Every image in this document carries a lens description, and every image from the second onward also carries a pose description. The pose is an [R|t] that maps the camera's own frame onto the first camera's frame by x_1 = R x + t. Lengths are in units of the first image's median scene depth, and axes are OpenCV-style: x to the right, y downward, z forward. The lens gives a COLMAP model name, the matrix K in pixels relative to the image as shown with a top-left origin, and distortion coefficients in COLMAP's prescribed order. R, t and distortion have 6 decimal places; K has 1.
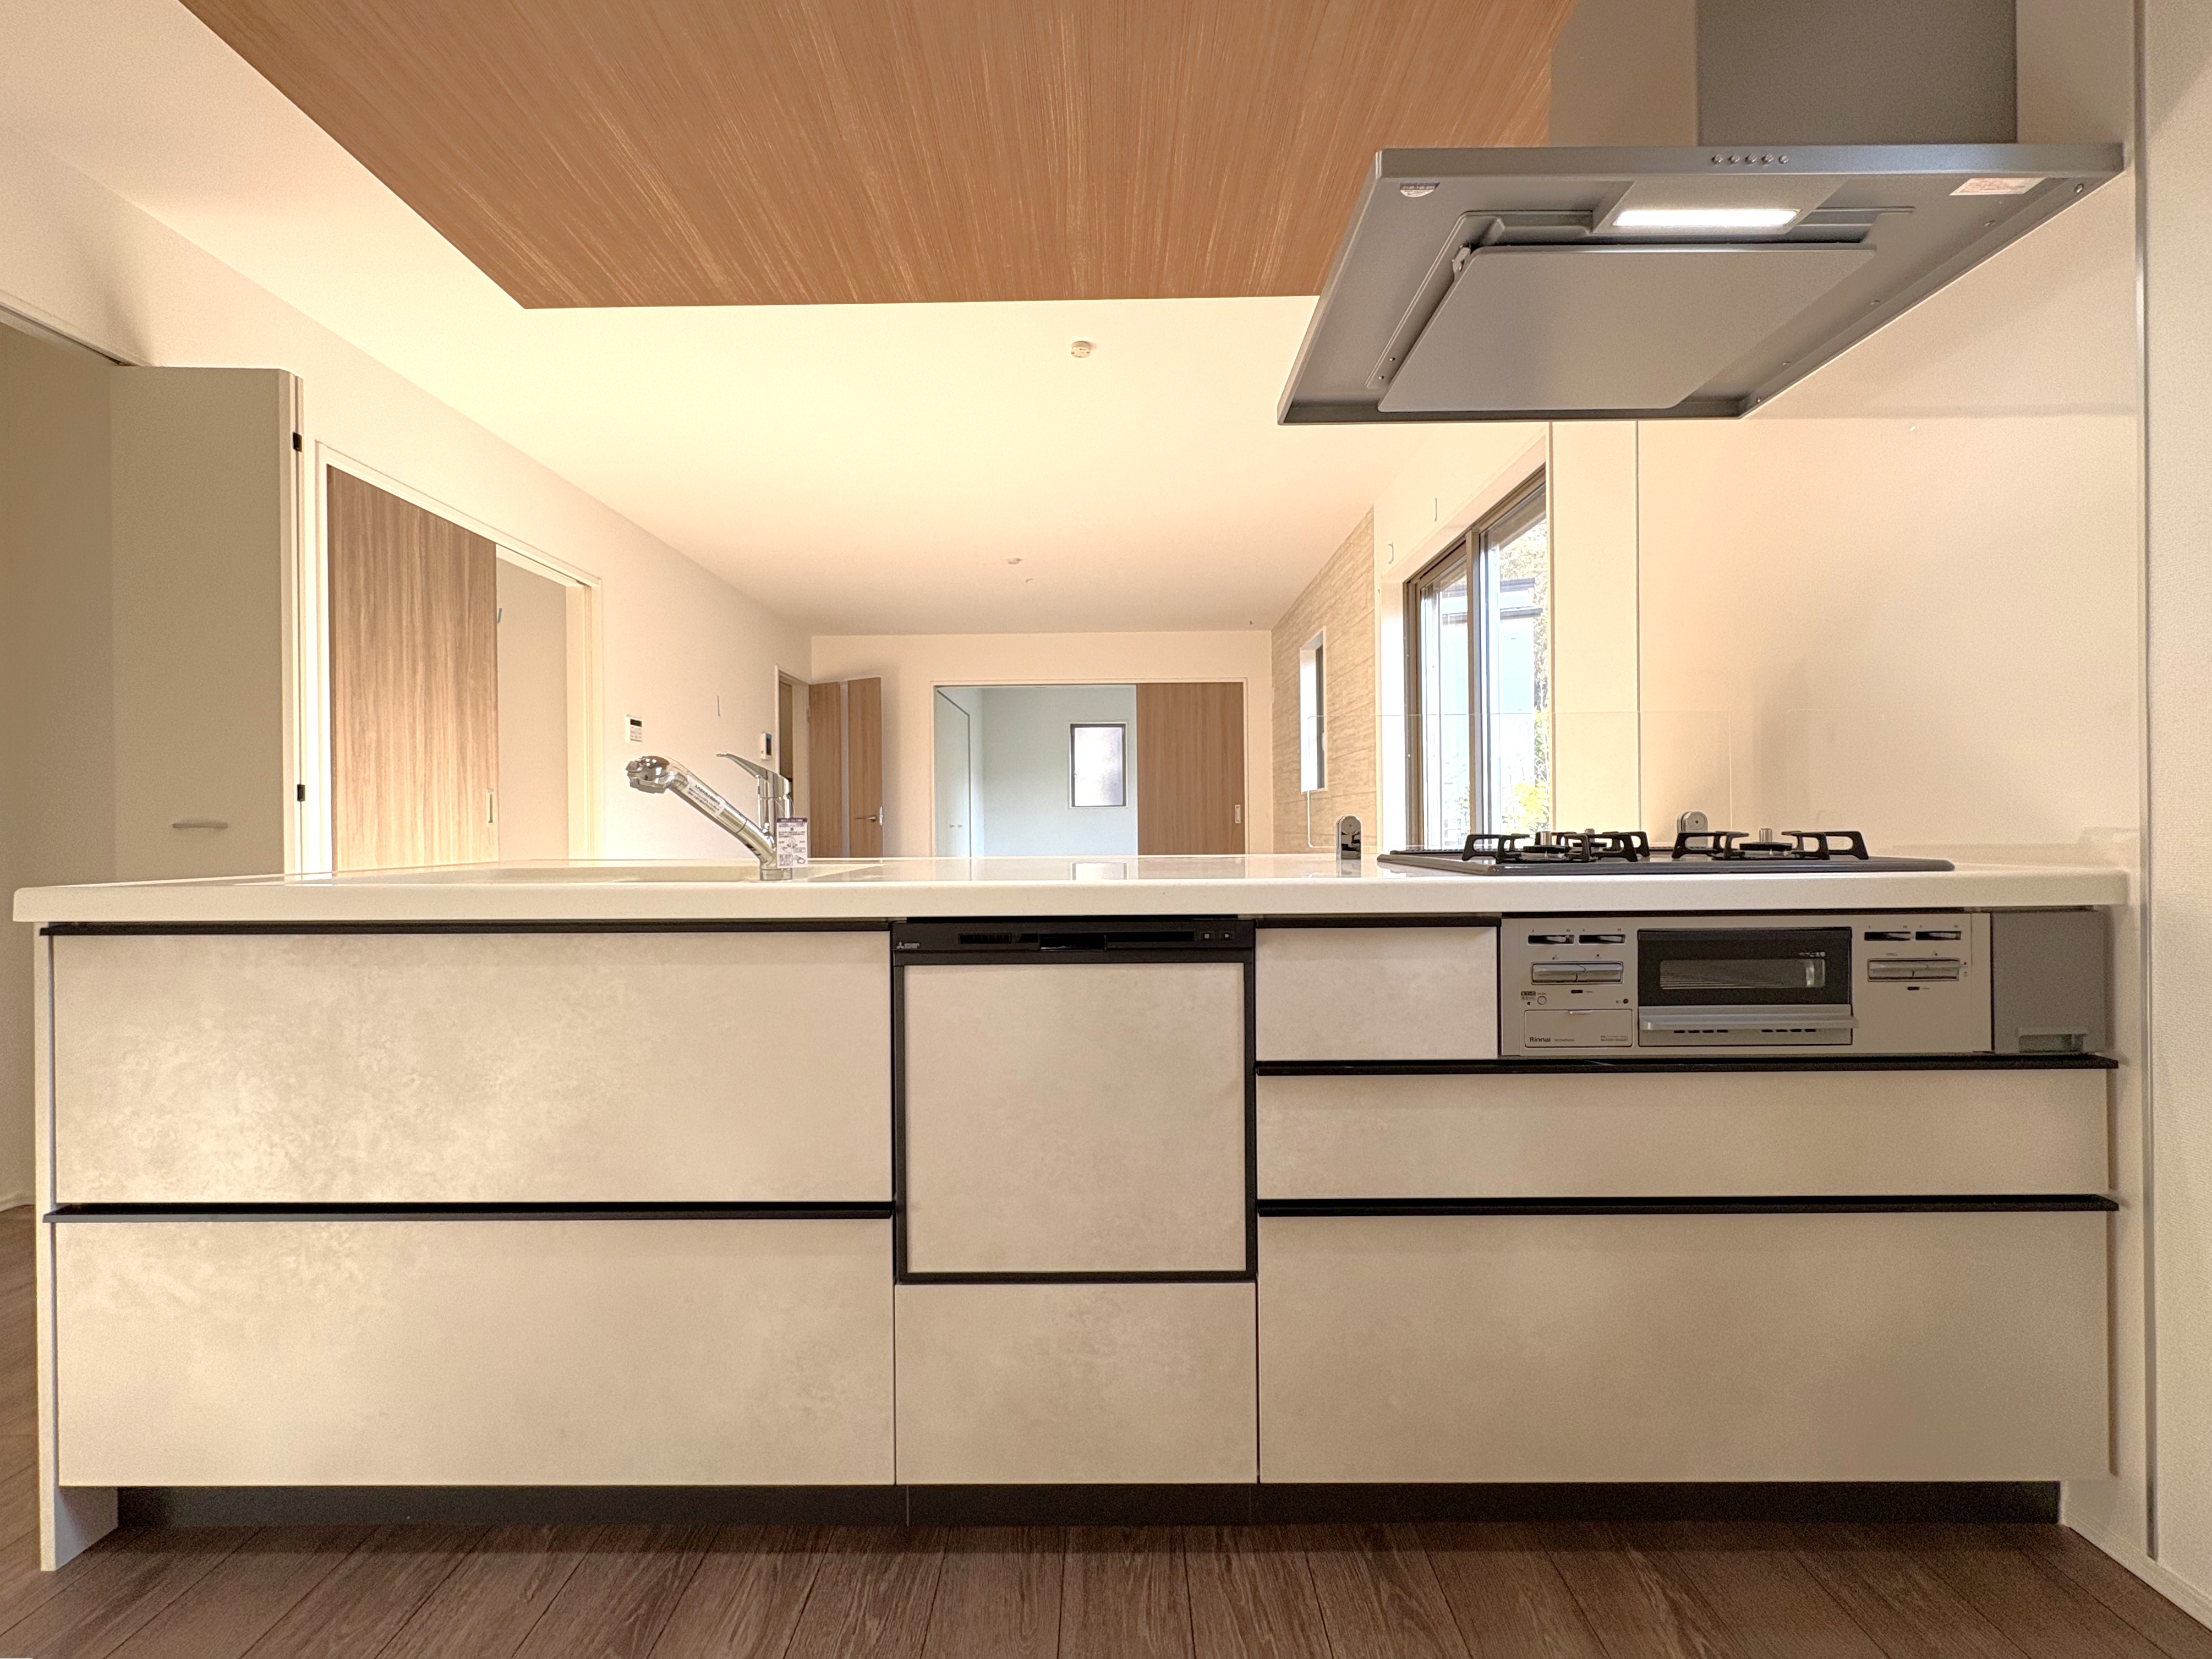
lens RADIAL K [[885.8, 0, 1104.3], [0, 885.8, 830.2], [0, 0, 1]] dist [0.012270, -0.001251]
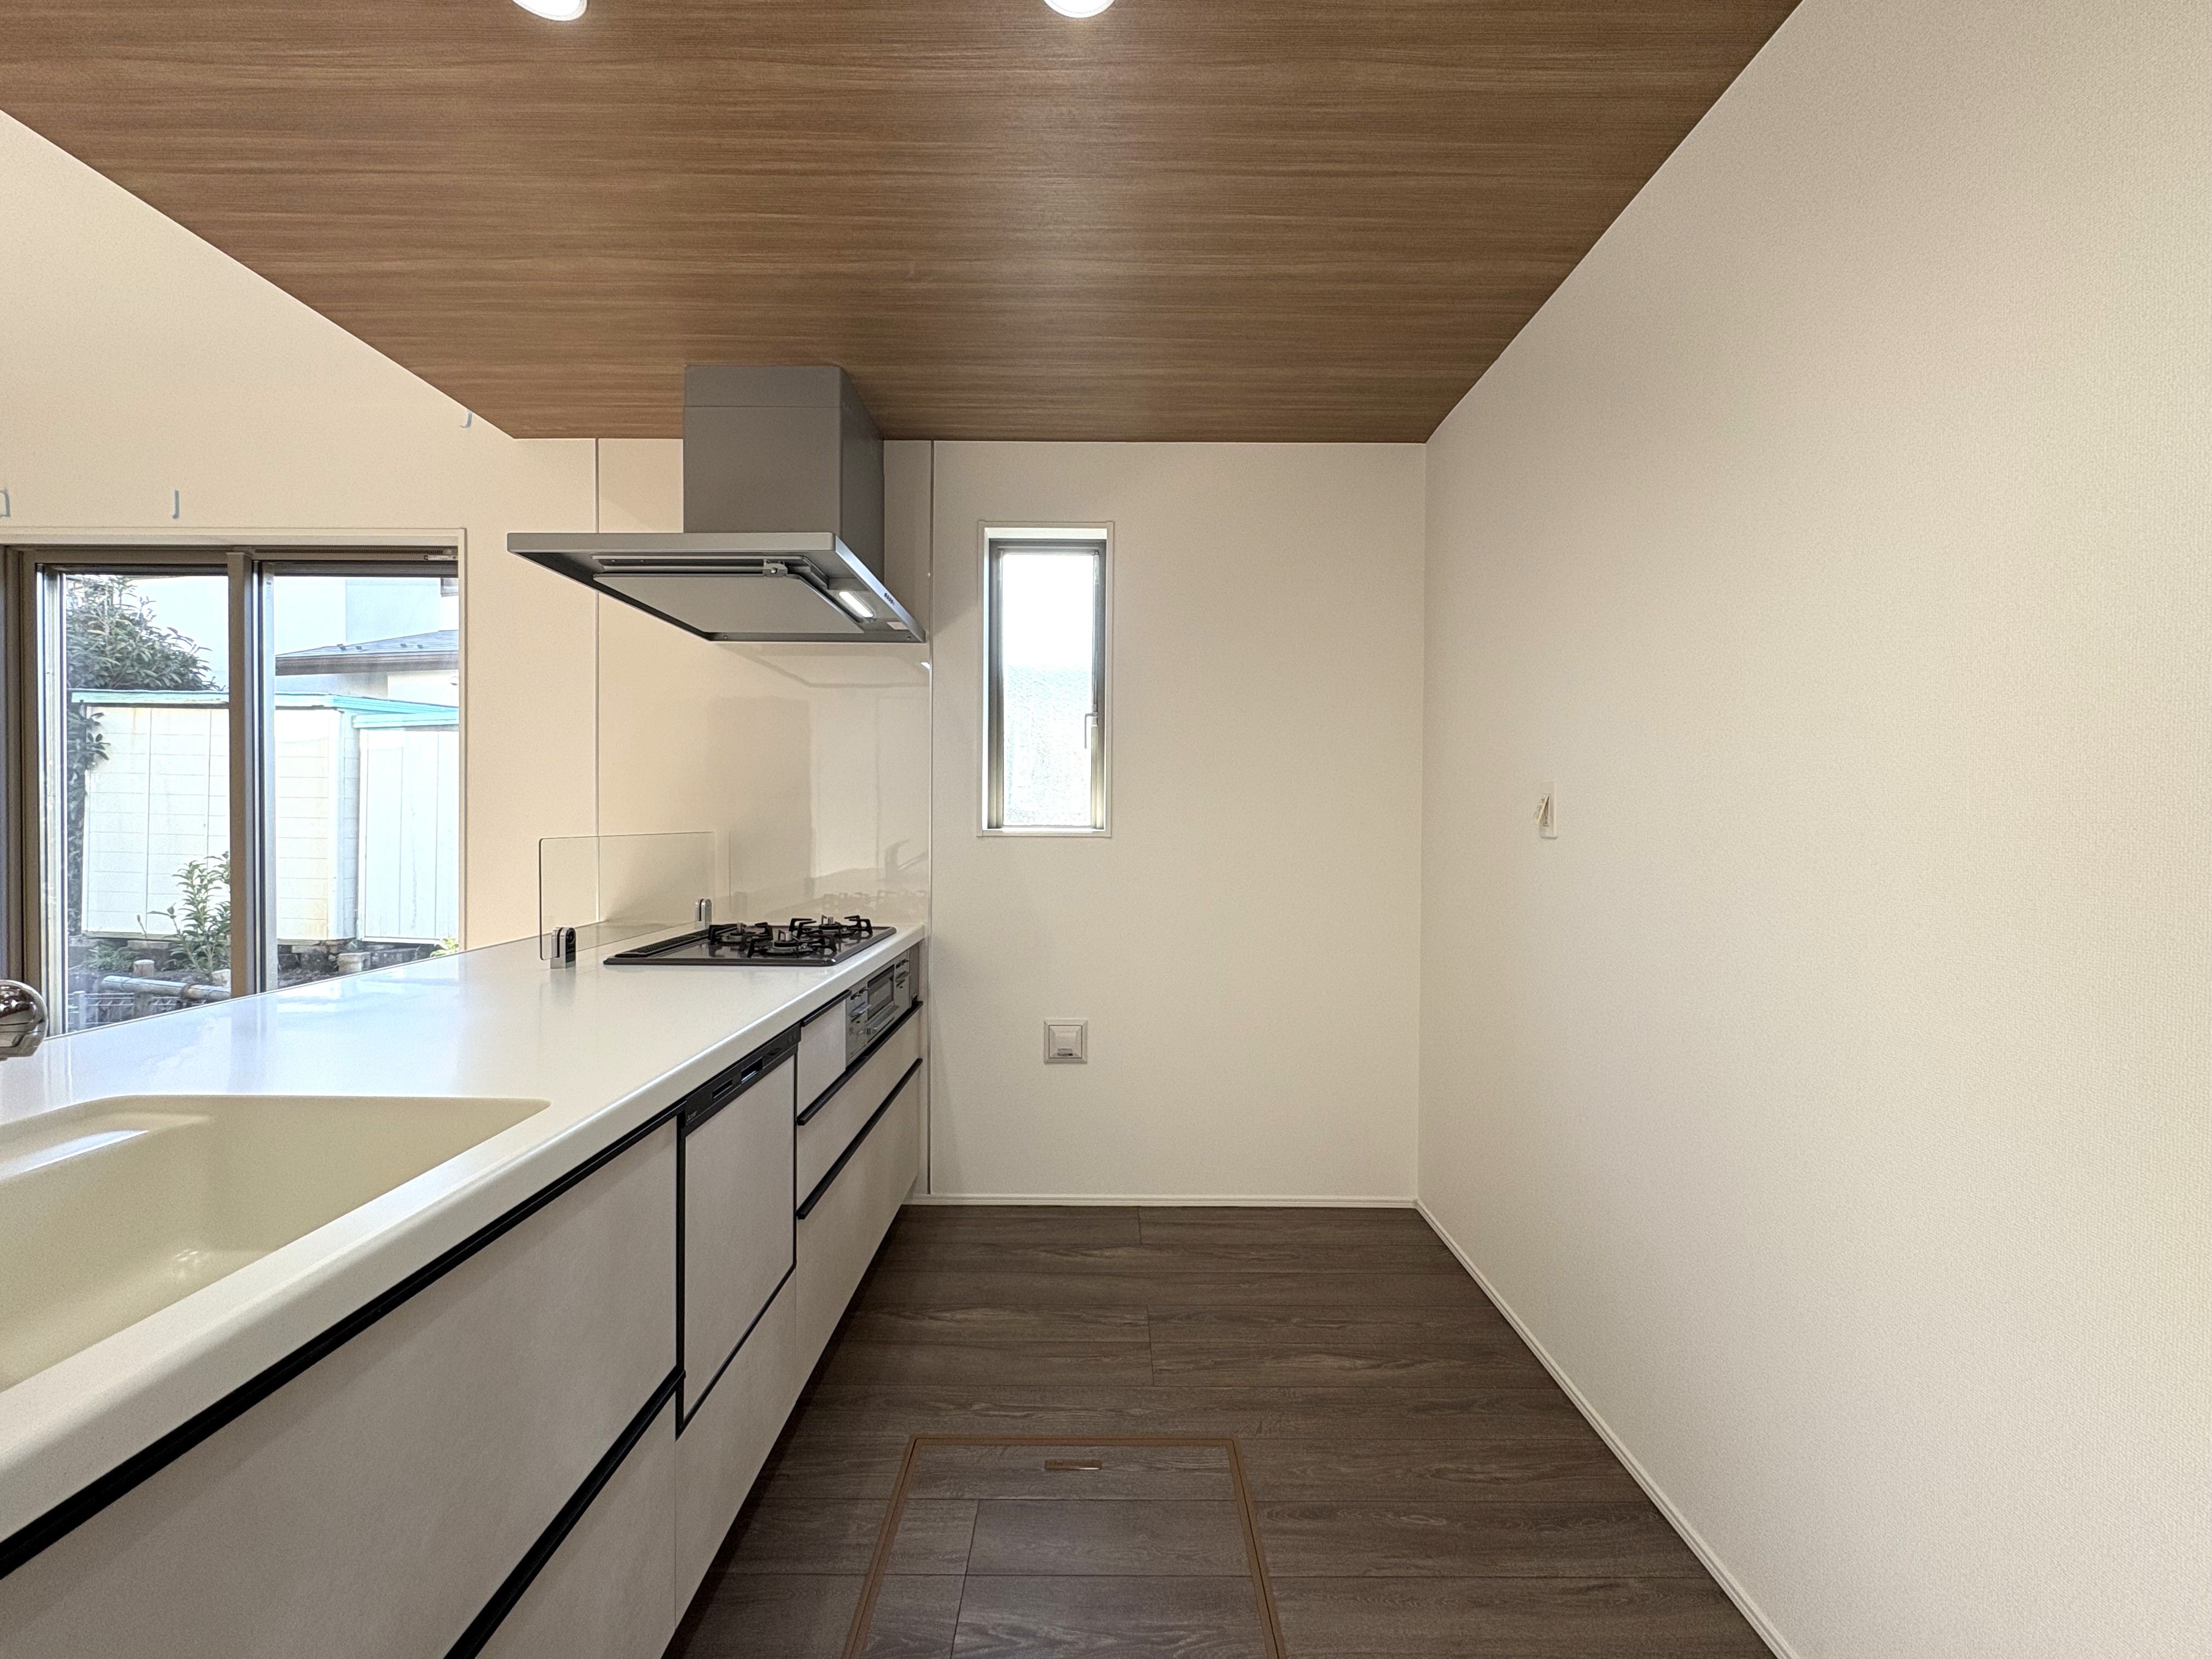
lens RADIAL K [[885.8, 0, 1105.7], [0, 885.8, 829.8], [0, 0, 1]] dist [0.012270, -0.001251]
pose [[-0.001375, -0.005161, 0.999986, -1.089865], [-0.000440, 0.999987, 0.005160, -0.187340], [-0.999999, -0.000433, -0.001377, 0.411942]]
